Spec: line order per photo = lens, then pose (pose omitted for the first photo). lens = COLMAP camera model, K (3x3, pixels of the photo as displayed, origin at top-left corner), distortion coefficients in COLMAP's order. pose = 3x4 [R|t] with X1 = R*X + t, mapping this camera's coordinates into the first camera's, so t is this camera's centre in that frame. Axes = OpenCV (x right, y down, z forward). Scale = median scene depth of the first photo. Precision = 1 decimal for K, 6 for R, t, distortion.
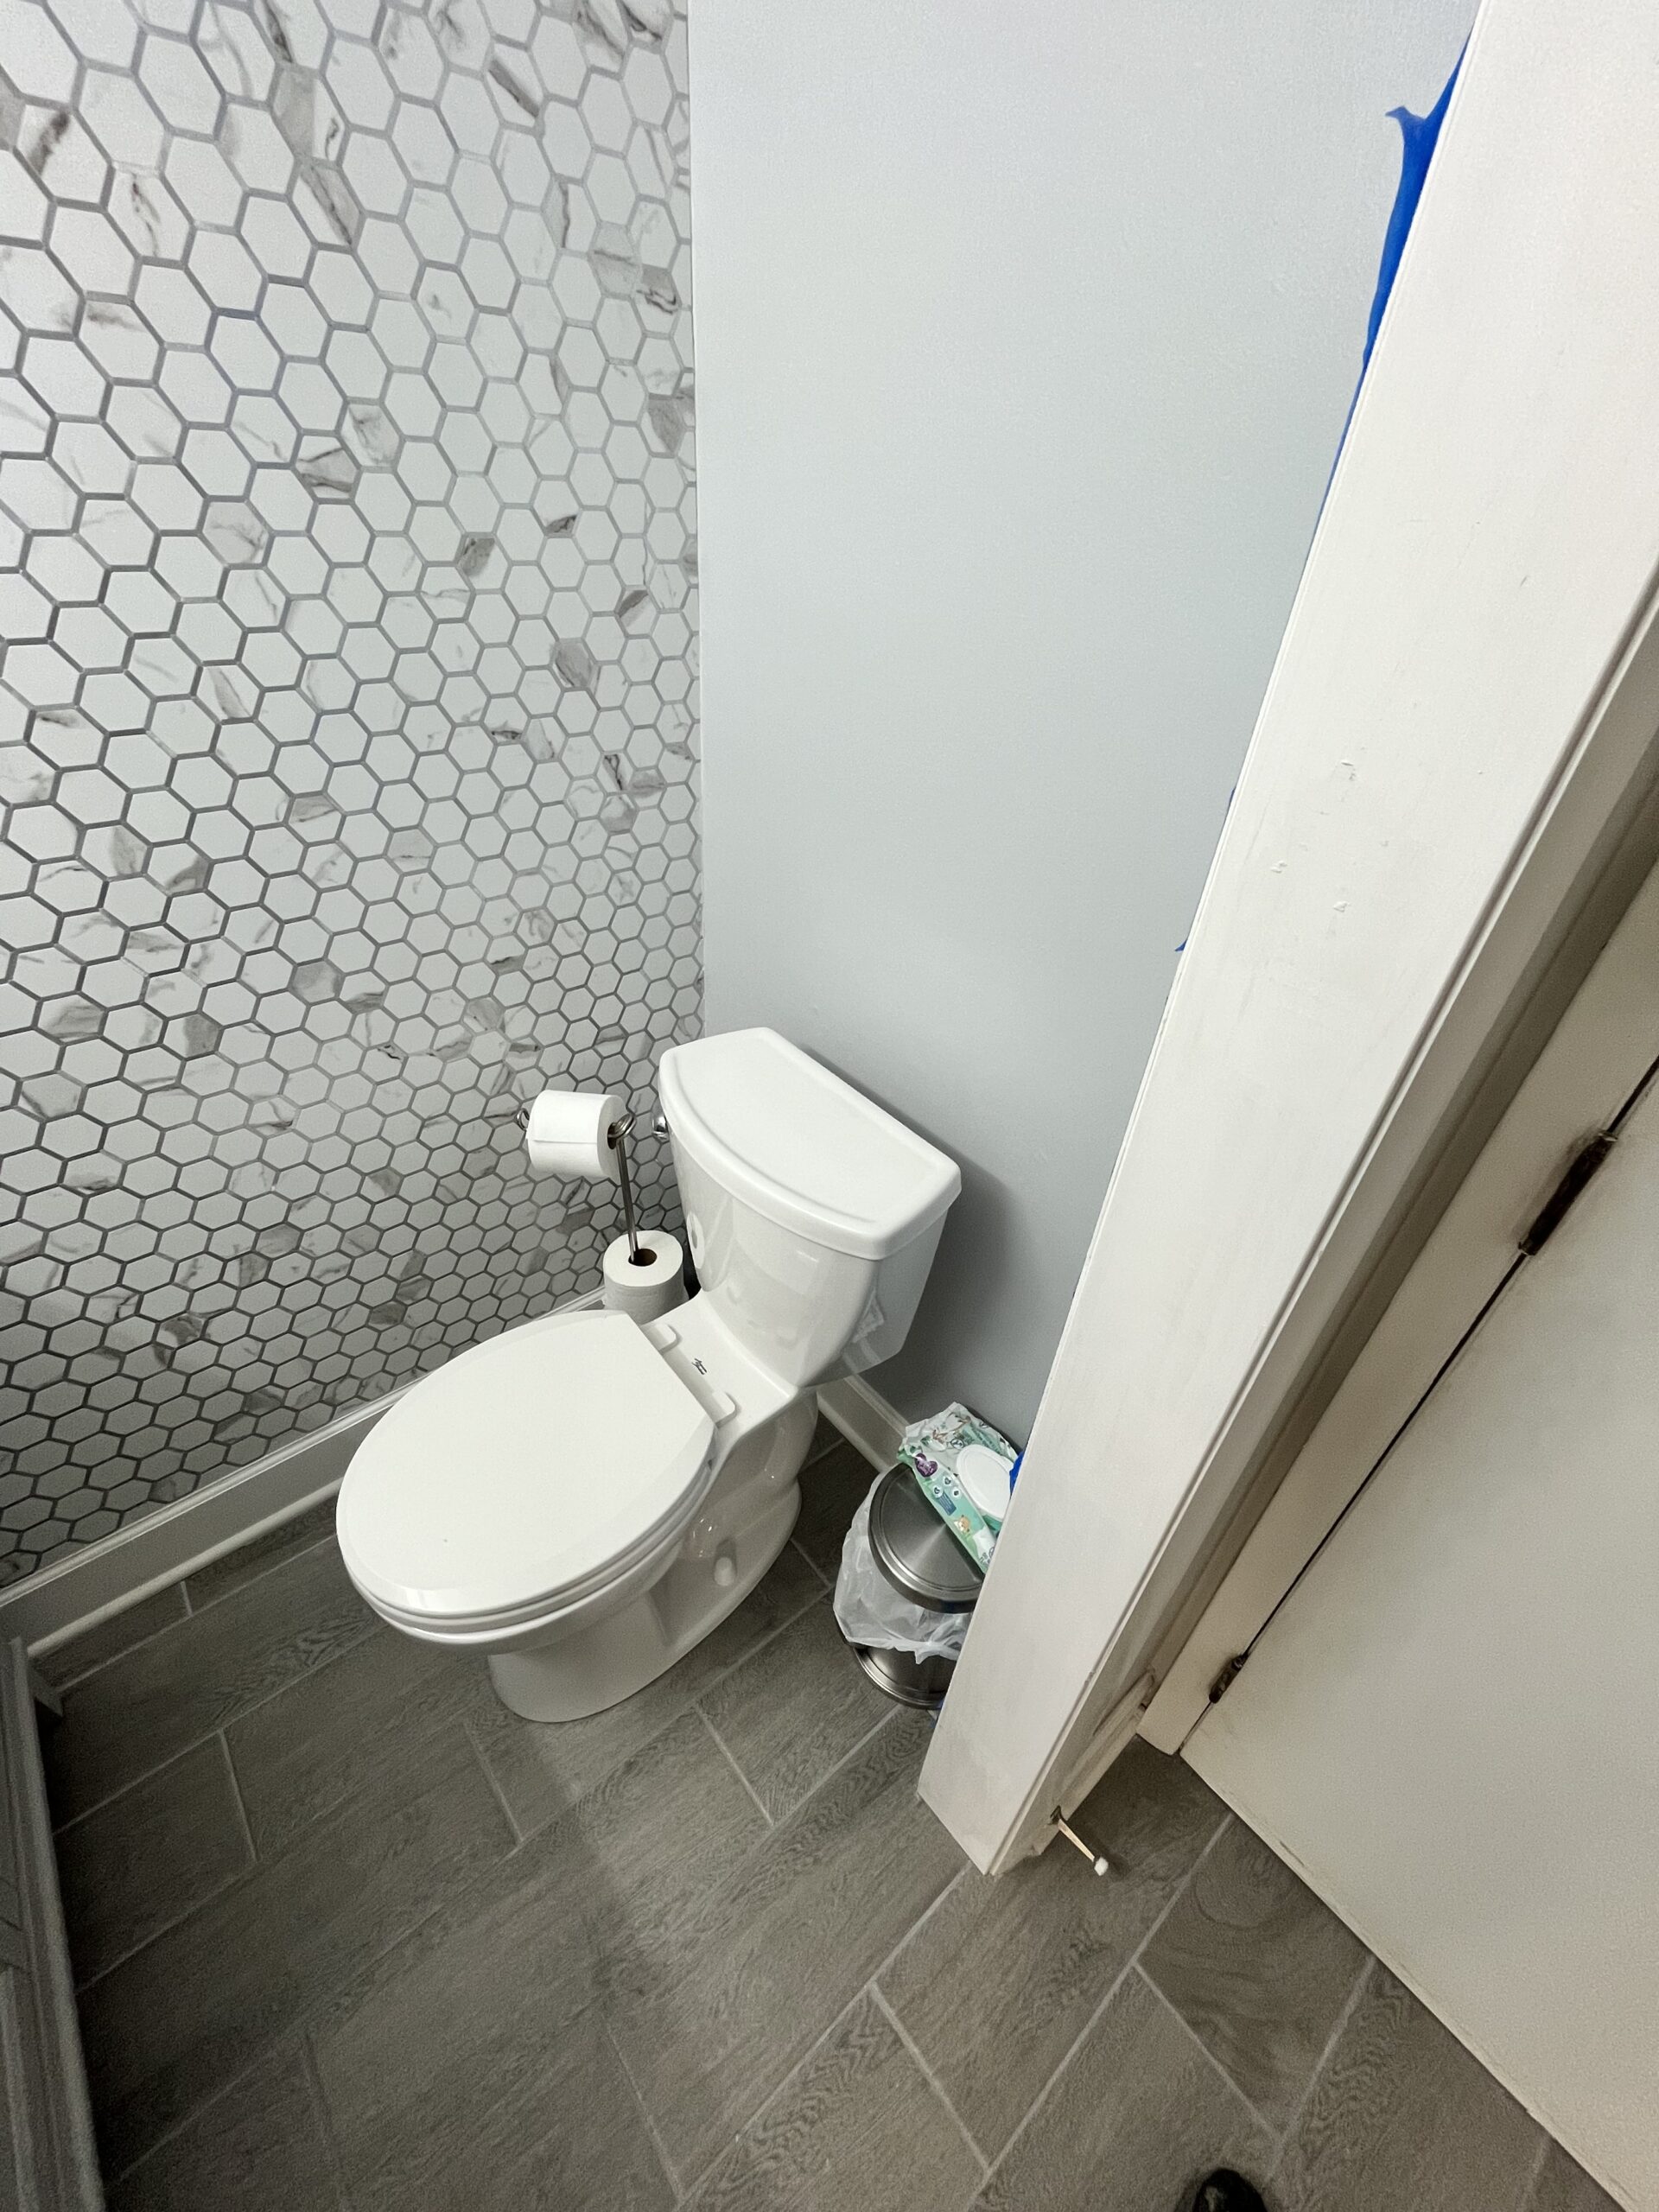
lens RADIAL K [[891.1, 0, 830.9], [0, 891.1, 1117.3], [0, 0, 1]] dist [-0.005021, 0.000273]
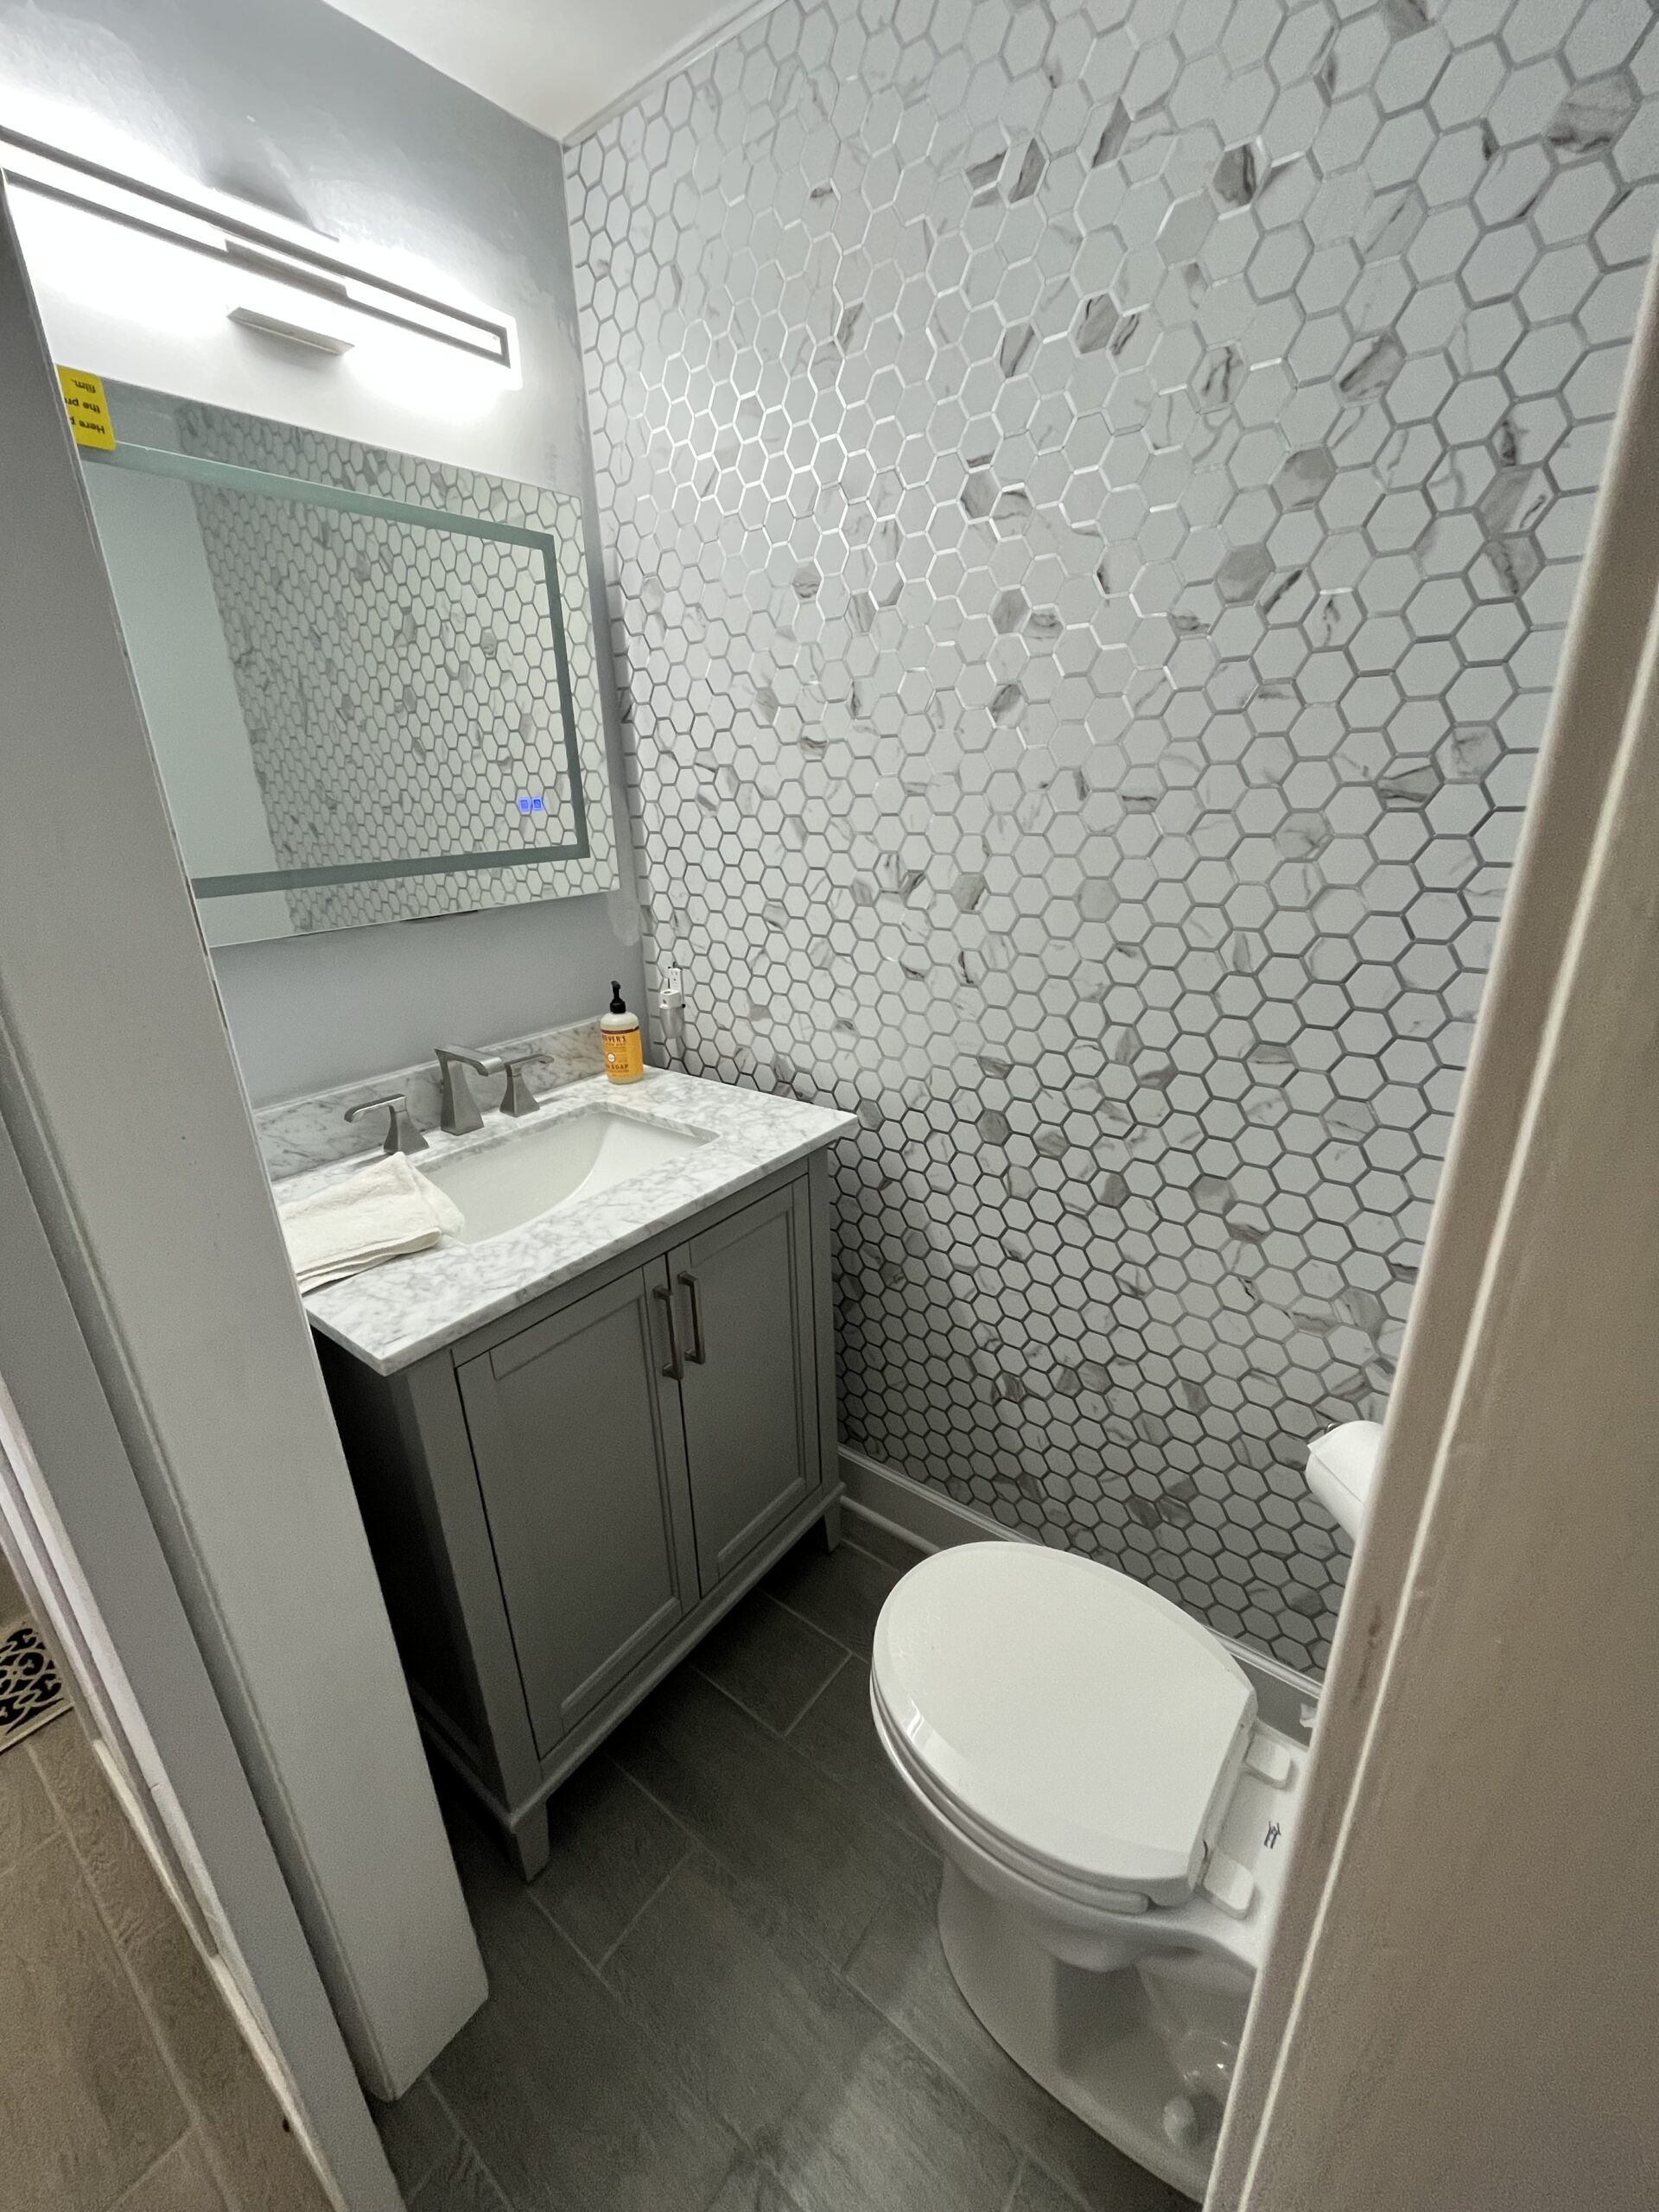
lens RADIAL K [[891.1, 0, 834.7], [0, 891.1, 1098.1], [0, 0, 1]] dist [-0.005021, 0.000273]
pose [[0.207627, 0.275046, -0.938744, 0.331176], [-0.535061, 0.835305, 0.126397, -0.147390], [0.818902, 0.476041, 0.320598, 0.222624]]
